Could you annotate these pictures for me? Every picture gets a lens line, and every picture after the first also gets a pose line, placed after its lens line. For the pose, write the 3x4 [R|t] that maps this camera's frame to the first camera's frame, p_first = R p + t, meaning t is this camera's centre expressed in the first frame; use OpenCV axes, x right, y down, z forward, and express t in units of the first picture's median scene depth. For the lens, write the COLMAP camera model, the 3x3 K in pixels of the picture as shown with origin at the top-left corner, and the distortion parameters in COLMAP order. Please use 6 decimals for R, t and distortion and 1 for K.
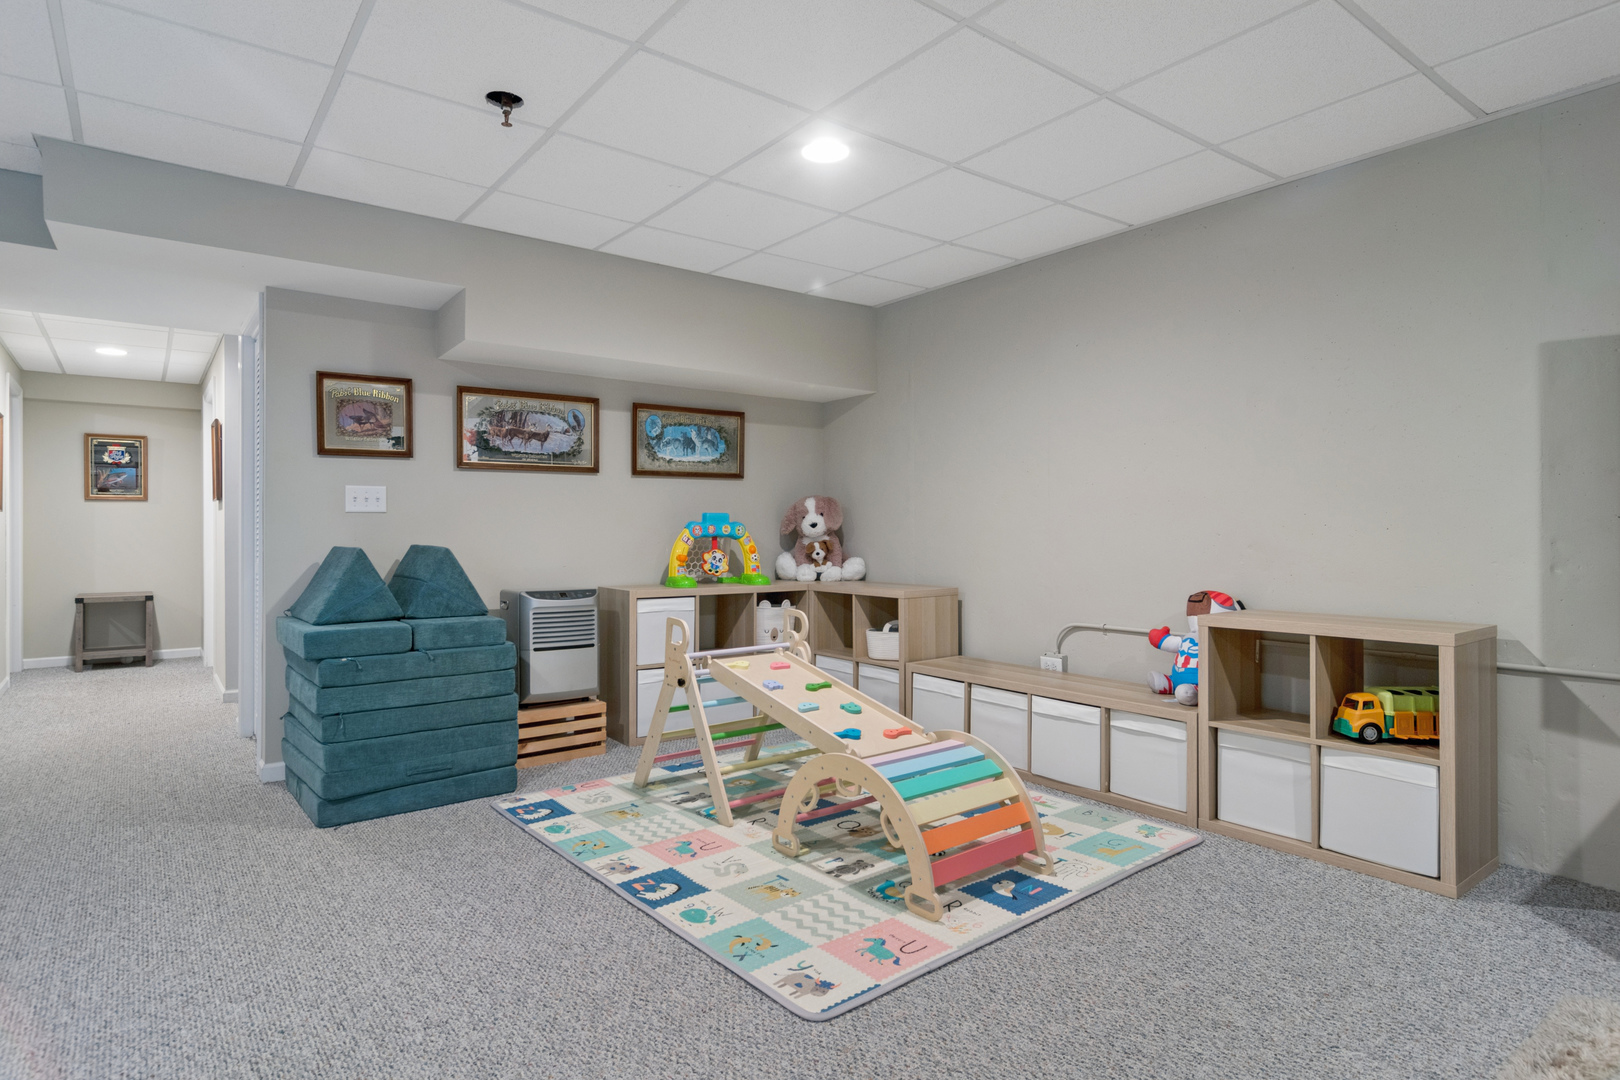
lens RADIAL K [[862.6, 0, 807.9], [0, 862.6, 527.7], [0, 0, 1]] dist [0.000305, 0.001204]
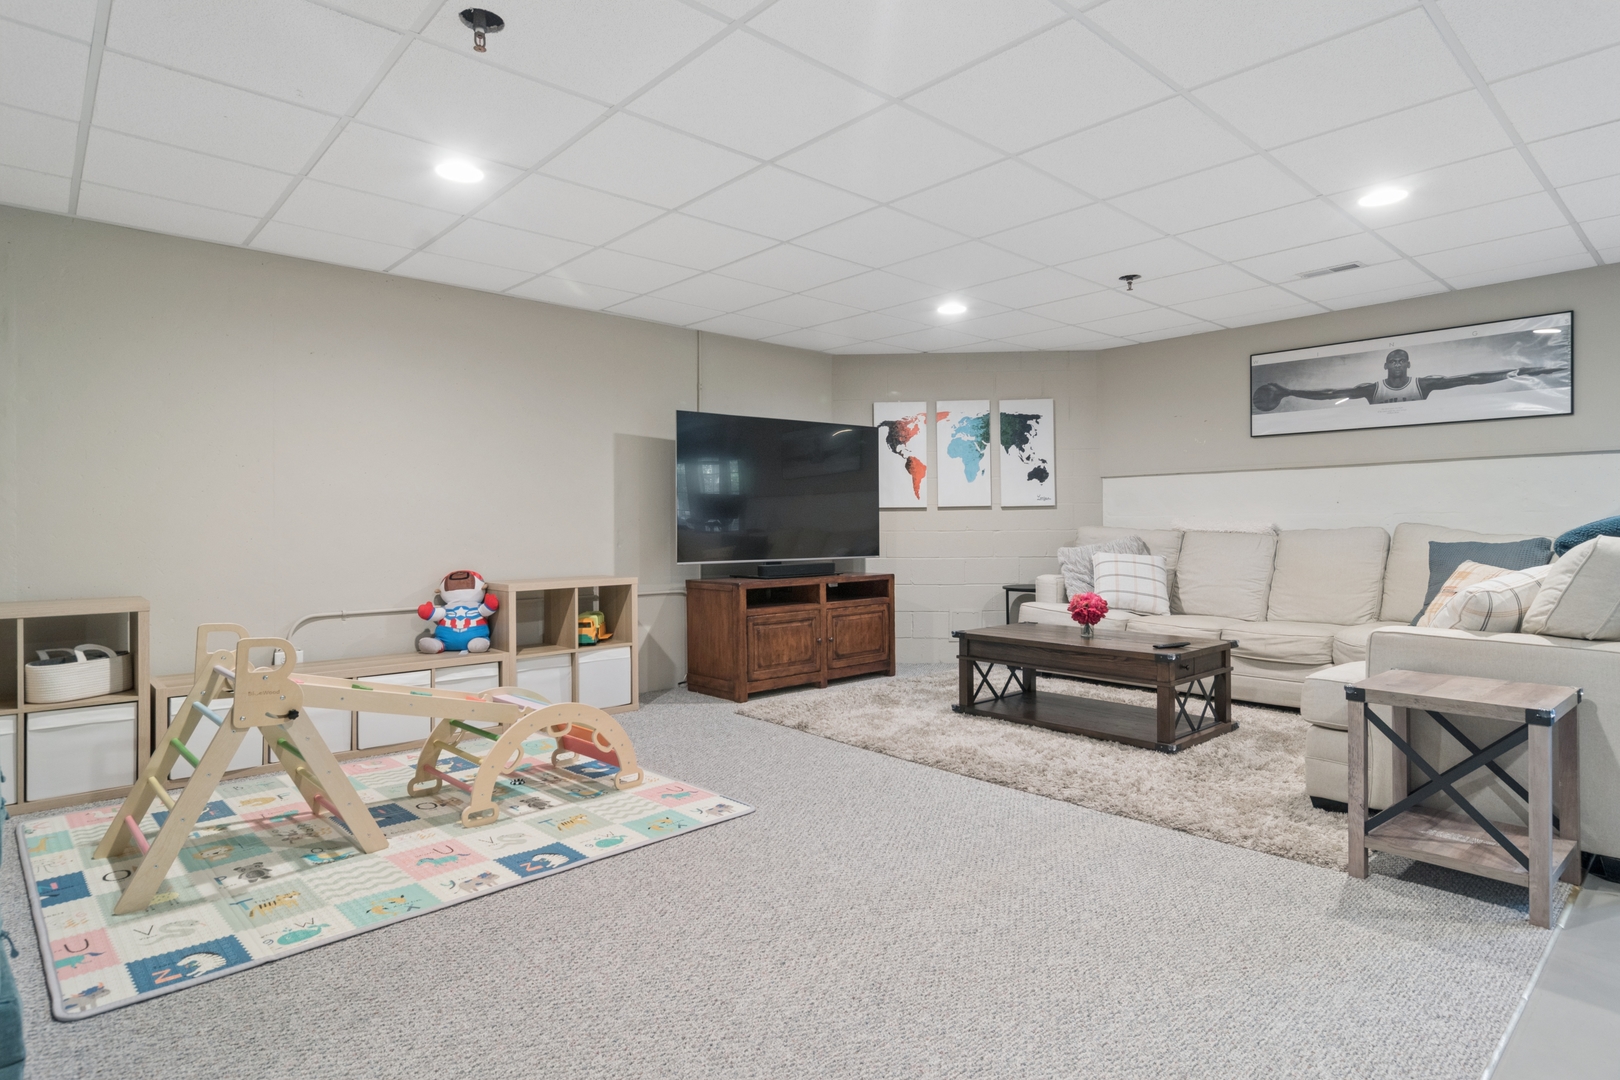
lens RADIAL K [[862.6, 0, 808.3], [0, 862.6, 536.9], [0, 0, 1]] dist [0.000305, 0.001204]
pose [[-0.087697, -0.005424, 0.996132, -1.149204], [0.003148, 0.999979, 0.005722, 0.018412], [-0.996142, 0.003638, -0.087678, 0.710901]]
